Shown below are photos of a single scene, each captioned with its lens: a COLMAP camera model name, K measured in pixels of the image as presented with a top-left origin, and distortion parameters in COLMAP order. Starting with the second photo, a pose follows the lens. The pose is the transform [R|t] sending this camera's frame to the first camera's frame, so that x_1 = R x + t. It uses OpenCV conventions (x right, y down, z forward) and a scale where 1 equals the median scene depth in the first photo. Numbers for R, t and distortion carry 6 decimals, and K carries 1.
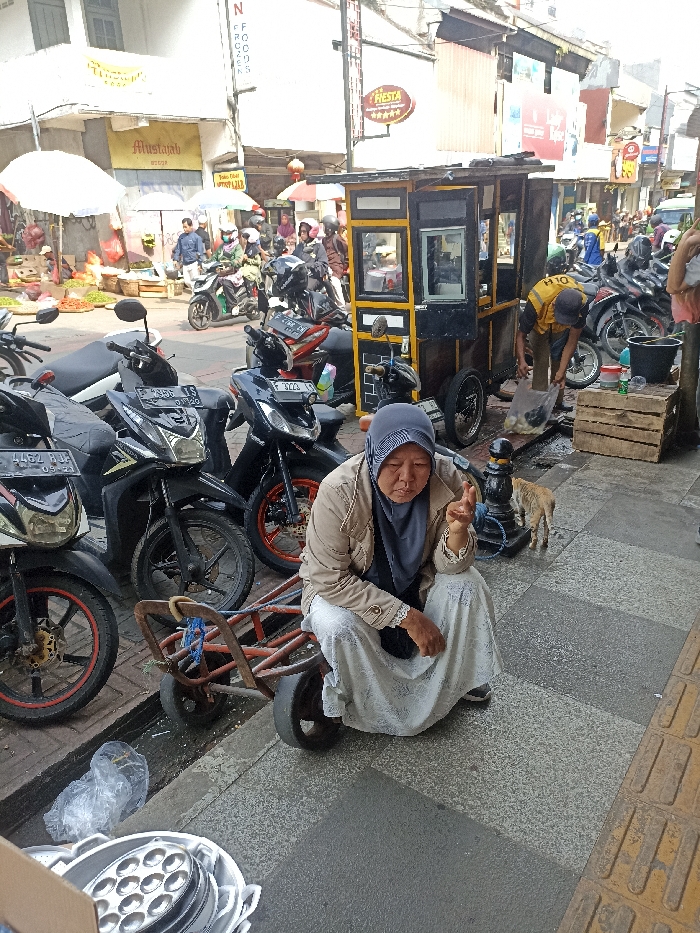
lens RADIAL K [[663.3, 0, 349.3], [0, 663.3, 483.5], [0, 0, 1]] dist [-0.005617, -0.001546]
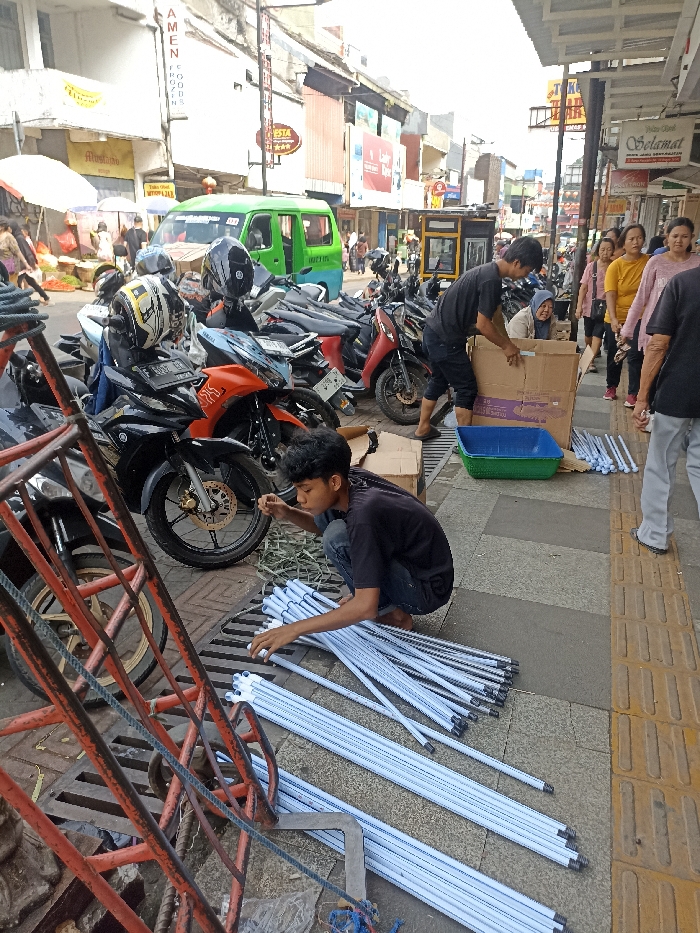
lens RADIAL K [[690.1, 0, 350.0], [0, 690.1, 466.5], [0, 0, 1]] dist [-0.001041, -0.004177]
pose [[0.956992, -0.030531, 0.288503, -0.212771], [0.046844, 0.997660, -0.049809, 0.100553], [-0.286307, 0.061181, 0.956183, -0.220653]]
